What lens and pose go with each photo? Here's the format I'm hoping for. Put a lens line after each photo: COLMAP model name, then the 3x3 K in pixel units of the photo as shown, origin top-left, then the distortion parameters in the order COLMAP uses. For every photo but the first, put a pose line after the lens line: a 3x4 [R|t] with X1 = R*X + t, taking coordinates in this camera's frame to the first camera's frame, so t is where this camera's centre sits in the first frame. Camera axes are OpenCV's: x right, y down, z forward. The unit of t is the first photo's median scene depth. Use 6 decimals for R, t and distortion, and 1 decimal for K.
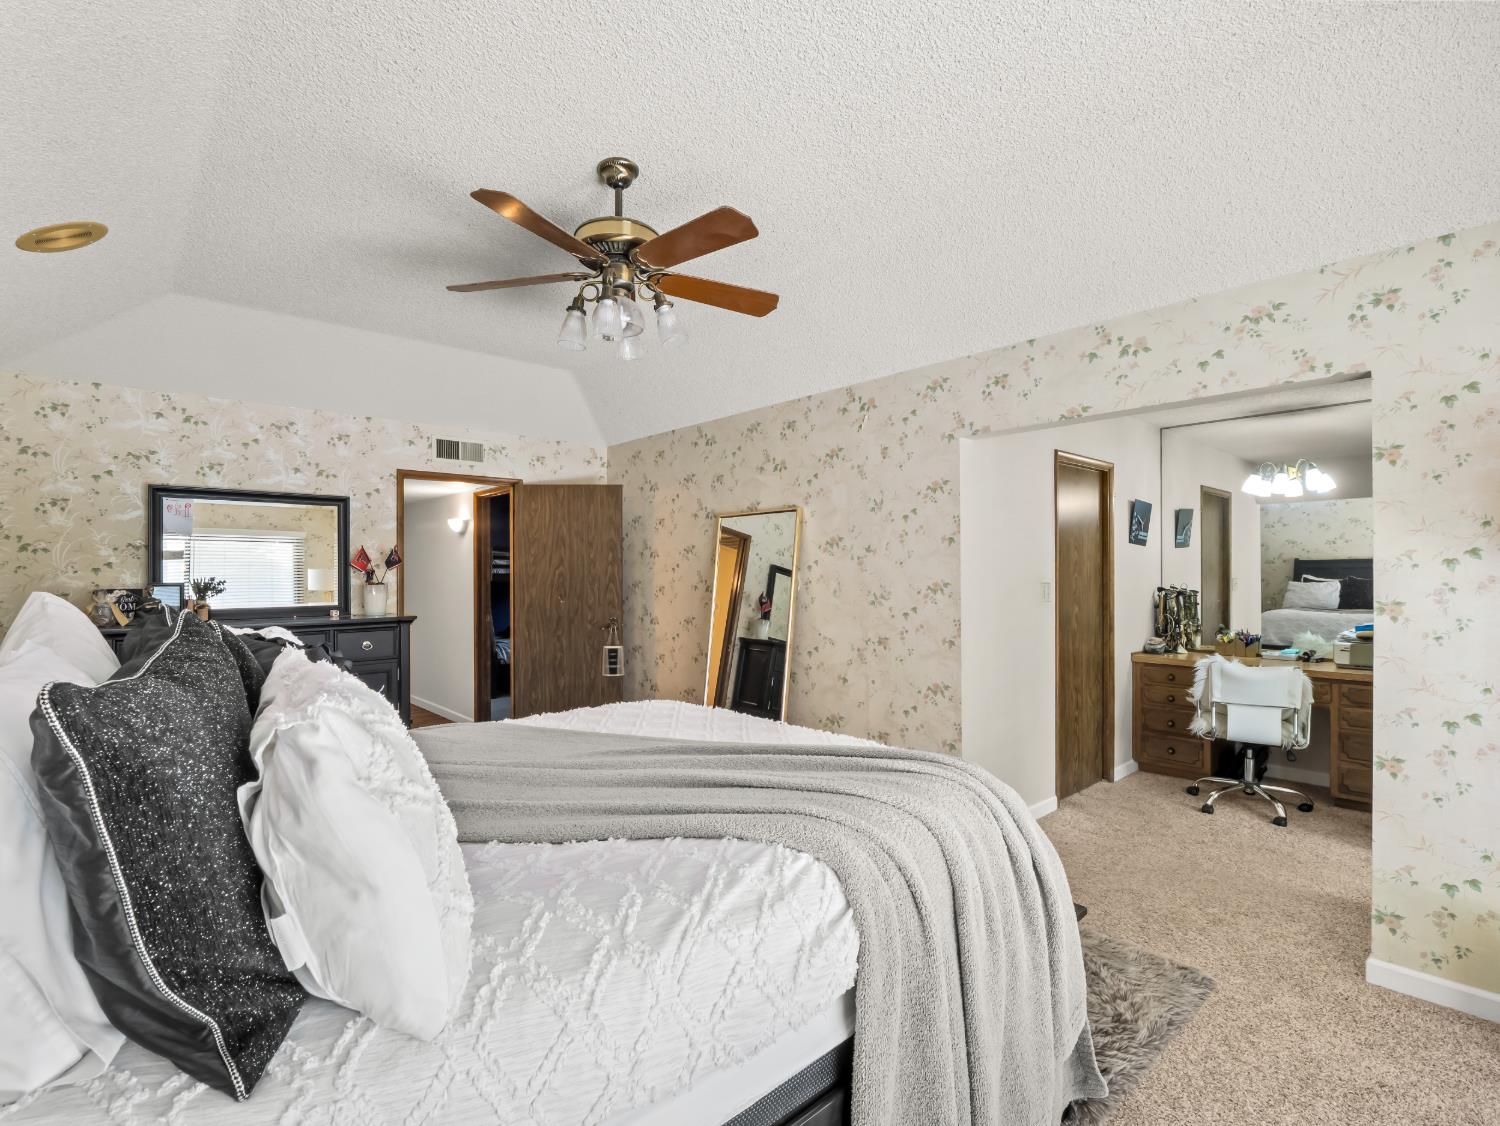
lens RADIAL K [[723.2, 0, 744.9], [0, 723.2, 558.7], [0, 0, 1]] dist [-0.012558, -0.004262]
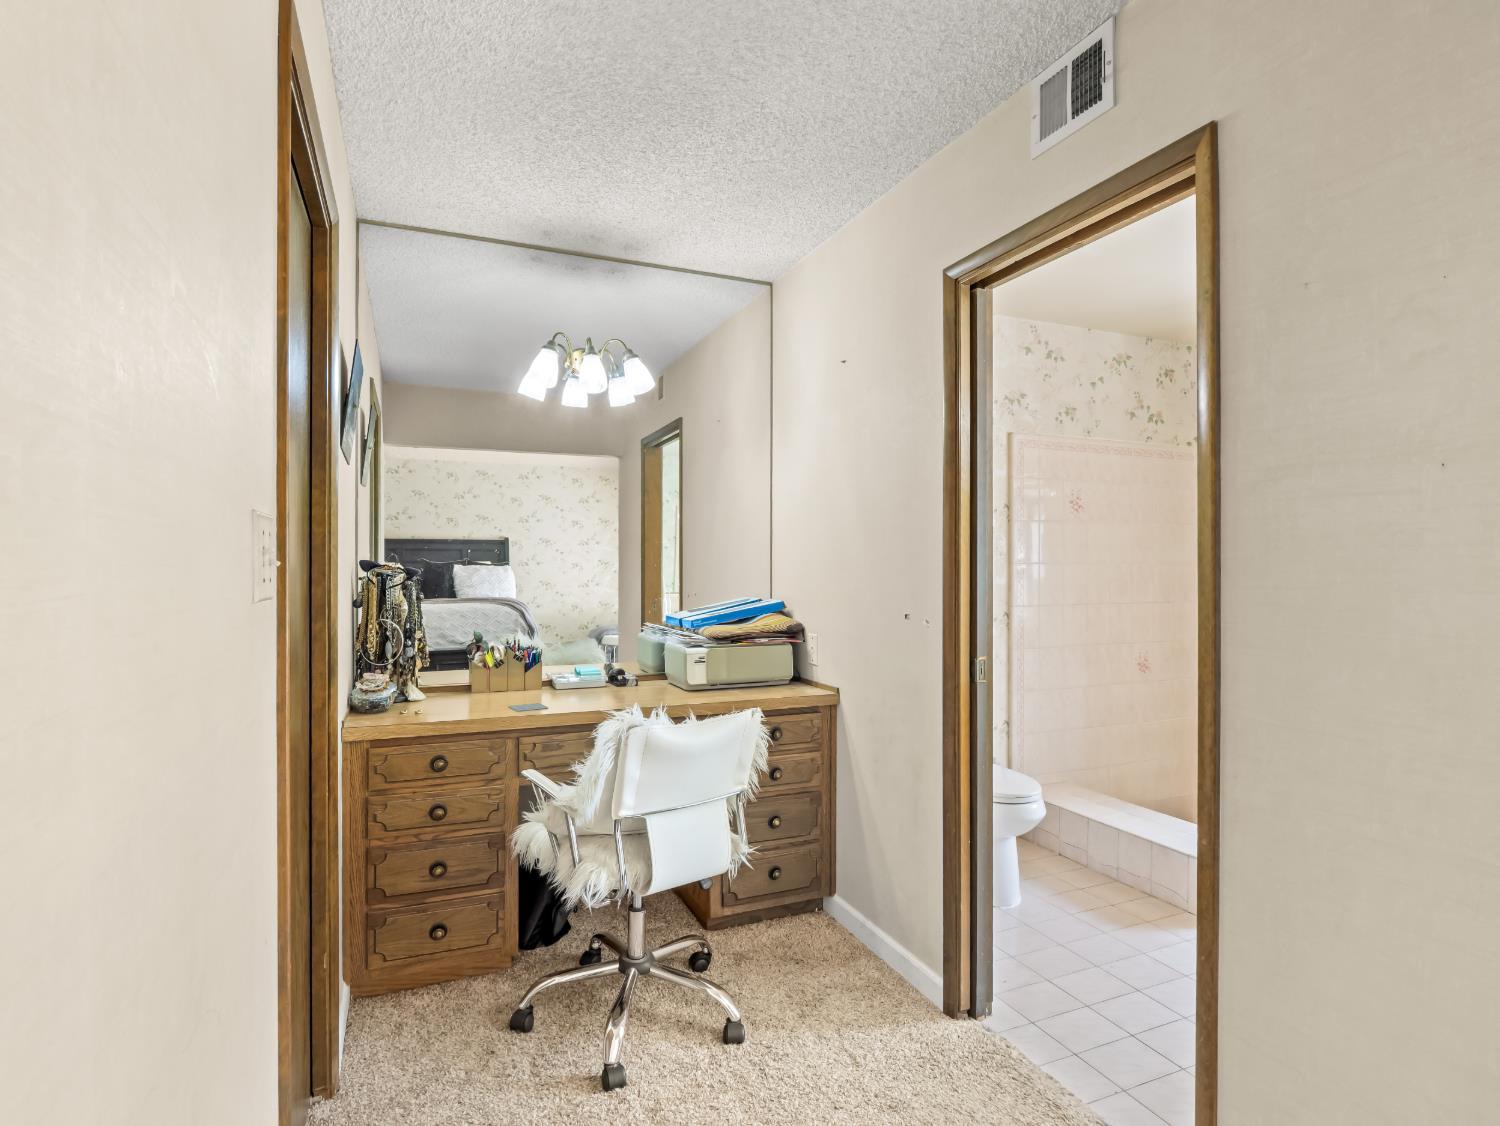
lens RADIAL K [[772.8, 0, 750.0], [0, 772.8, 563.0], [0, 0, 1]] dist [0.001726, -0.030837]
pose [[0.305421, 0.007381, 0.952189, 0.214511], [-0.023966, 0.999713, -0.000062, 0.040726], [-0.951916, -0.022801, 0.305511, 0.719199]]
